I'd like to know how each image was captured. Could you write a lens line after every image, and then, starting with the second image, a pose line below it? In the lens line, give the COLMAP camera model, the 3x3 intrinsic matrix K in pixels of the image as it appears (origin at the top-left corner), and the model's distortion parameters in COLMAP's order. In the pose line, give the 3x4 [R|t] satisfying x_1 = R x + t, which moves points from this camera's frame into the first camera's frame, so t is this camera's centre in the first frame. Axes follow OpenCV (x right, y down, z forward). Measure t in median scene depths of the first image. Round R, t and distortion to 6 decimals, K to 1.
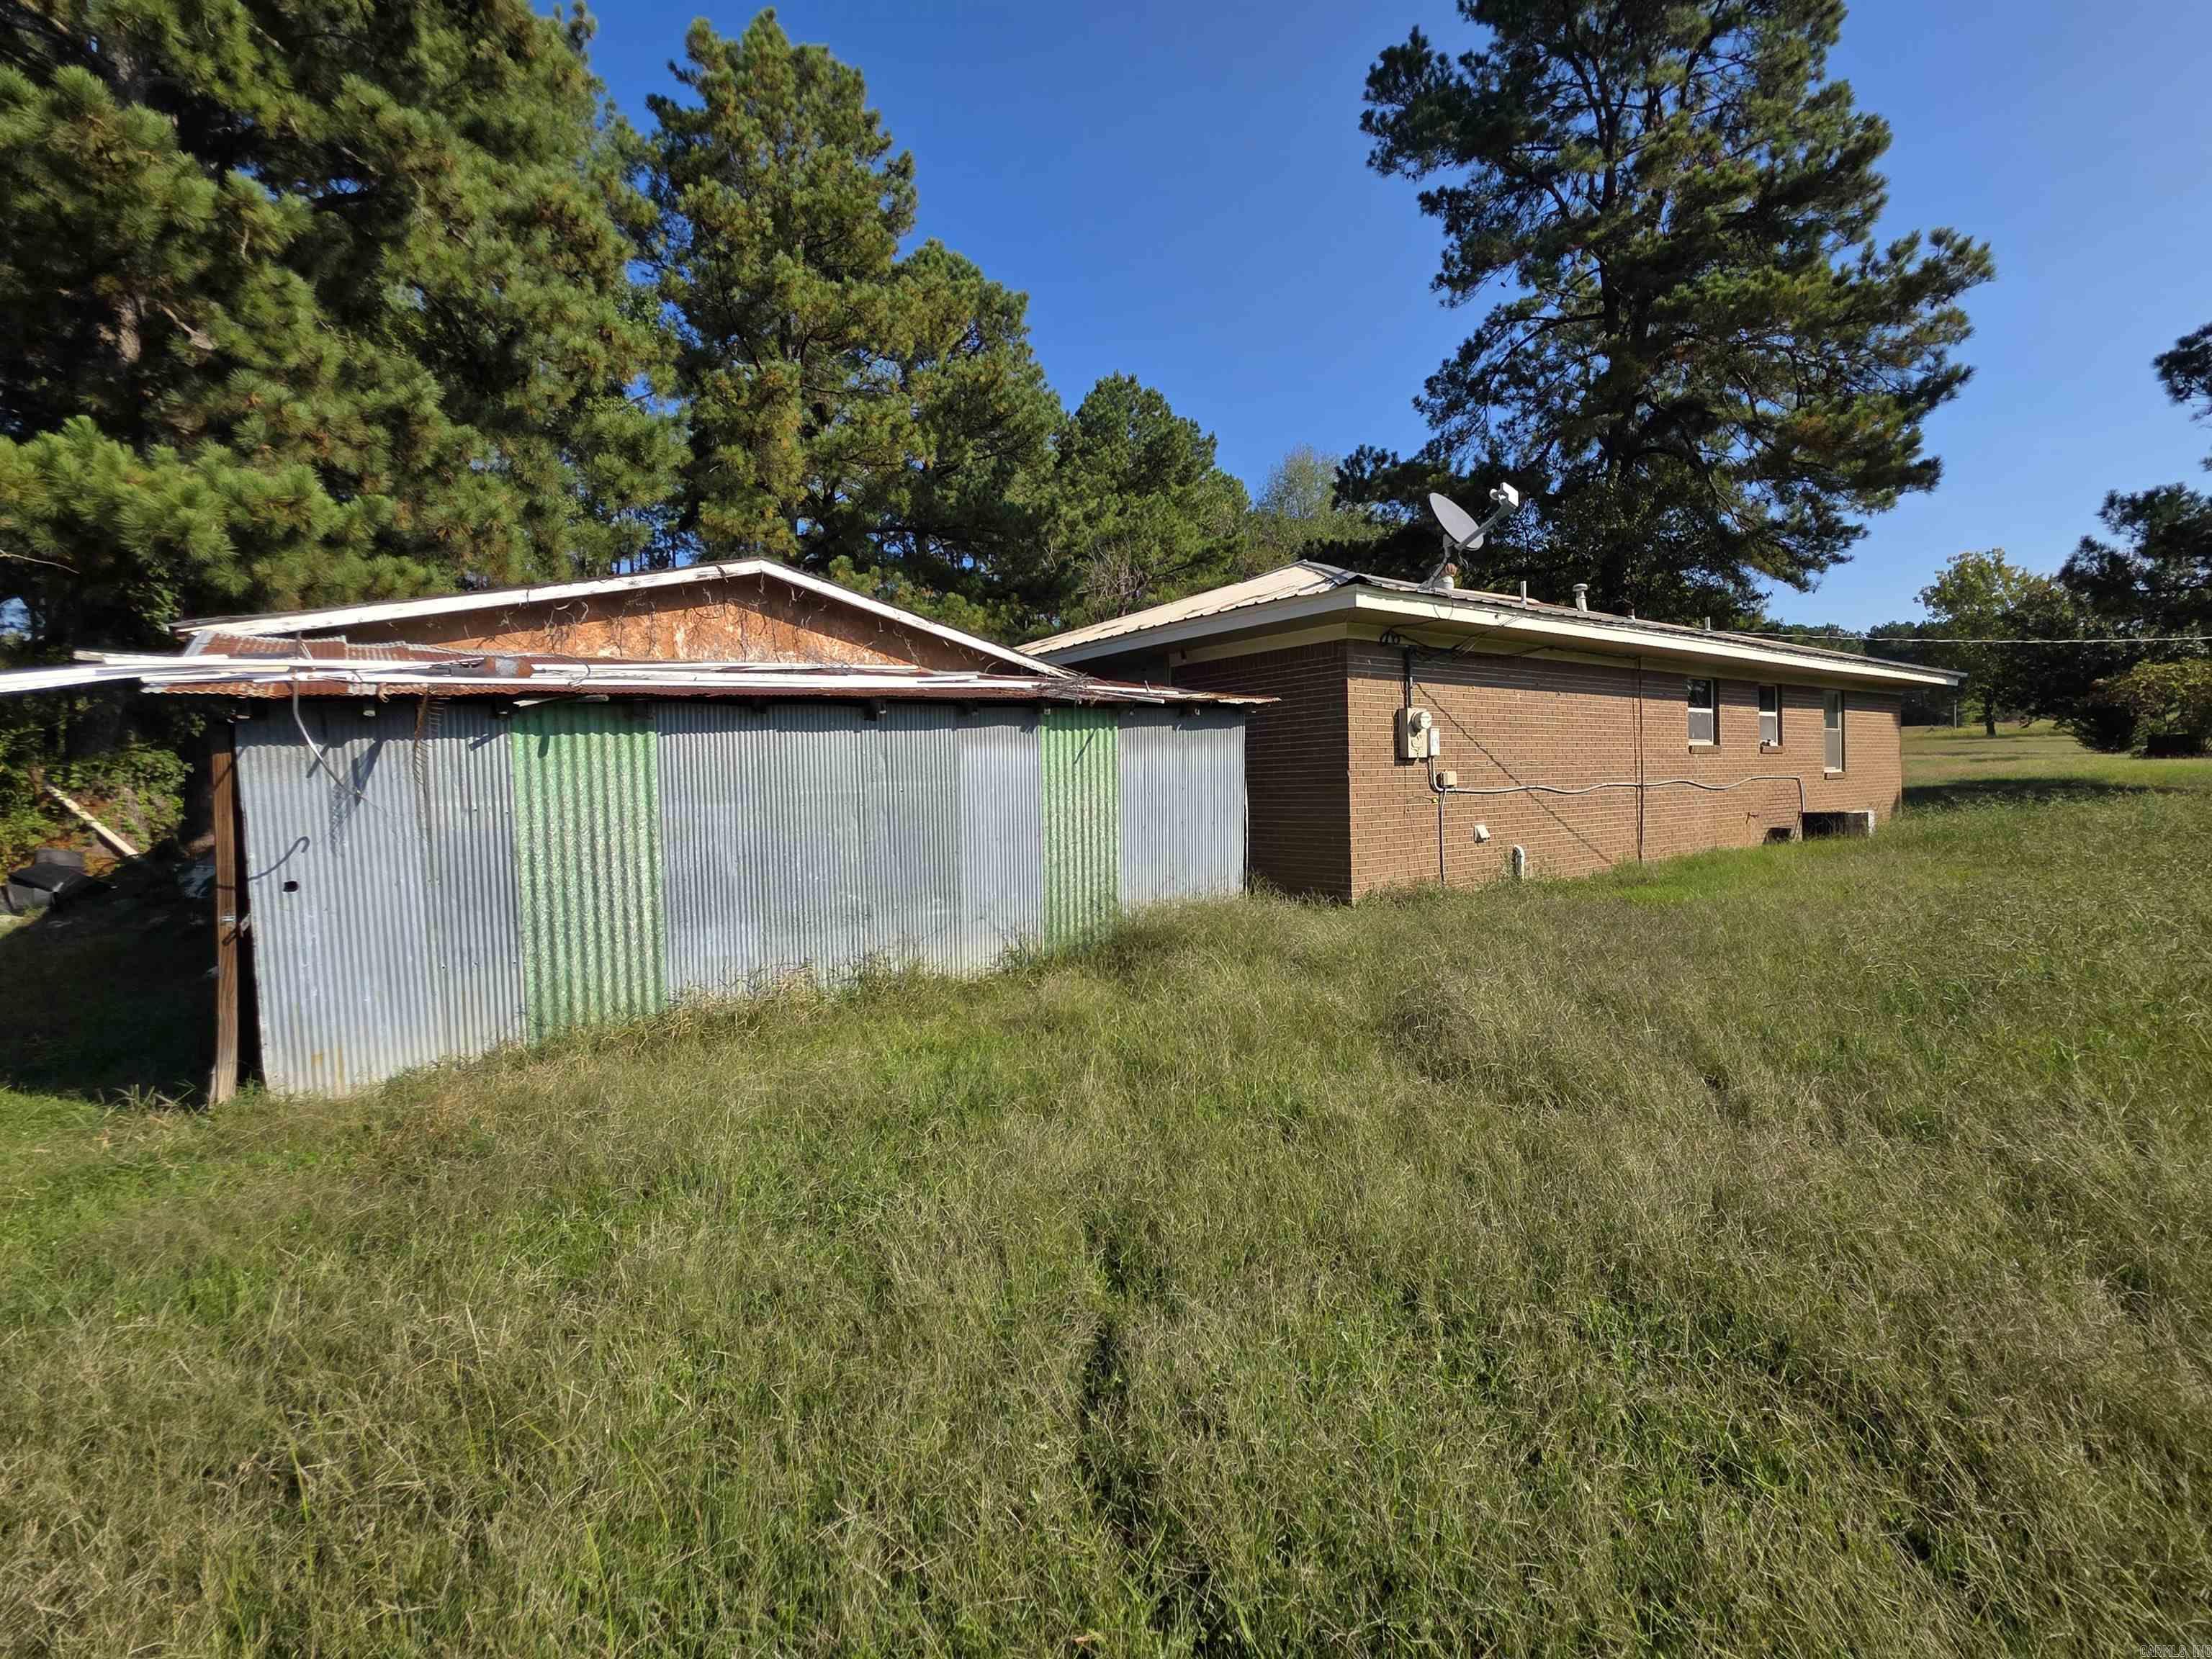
lens RADIAL K [[908.5, 0, 1103.0], [0, 908.5, 820.7], [0, 0, 1]] dist [-0.009417, 0.000346]
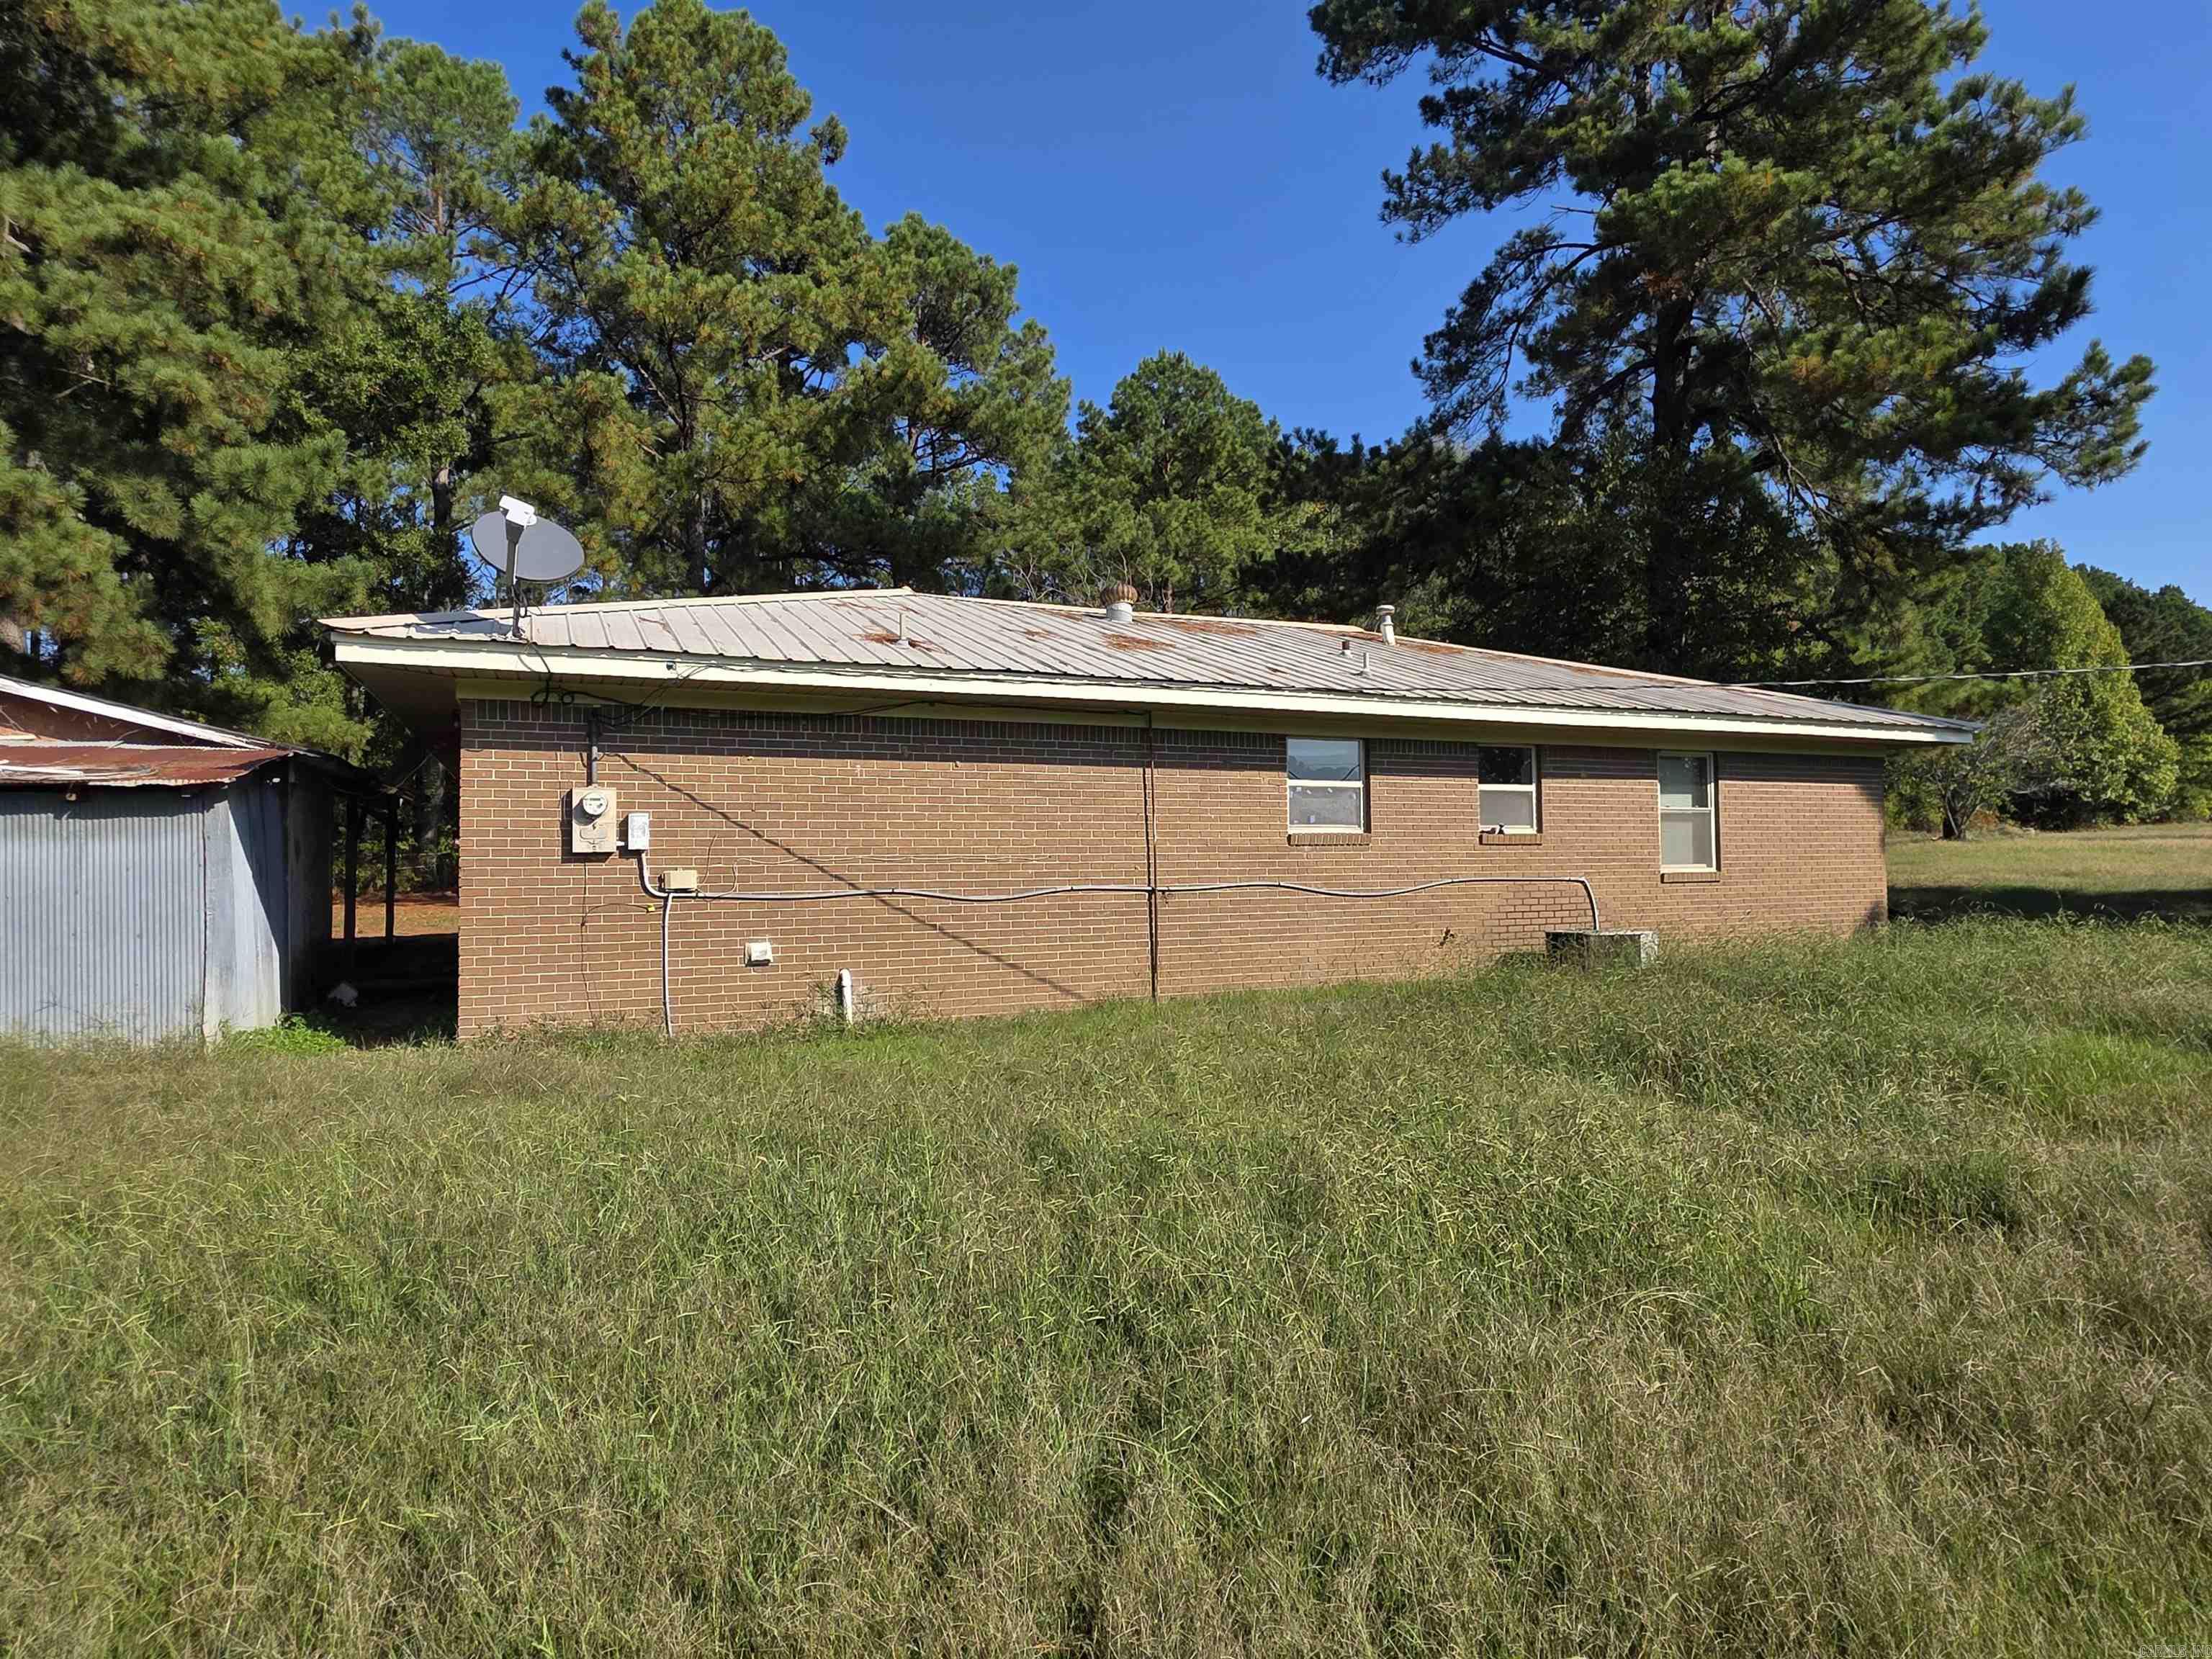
lens RADIAL K [[1140.8, 0, 1115.5], [0, 1140.8, 838.9], [0, 0, 1]] dist [-0.009809, -0.001029]
pose [[0.981854, 0.013142, -0.189180, 0.319693], [-0.023753, 0.998262, -0.053931, -0.013357], [0.188143, 0.057446, 0.980460, 0.050327]]
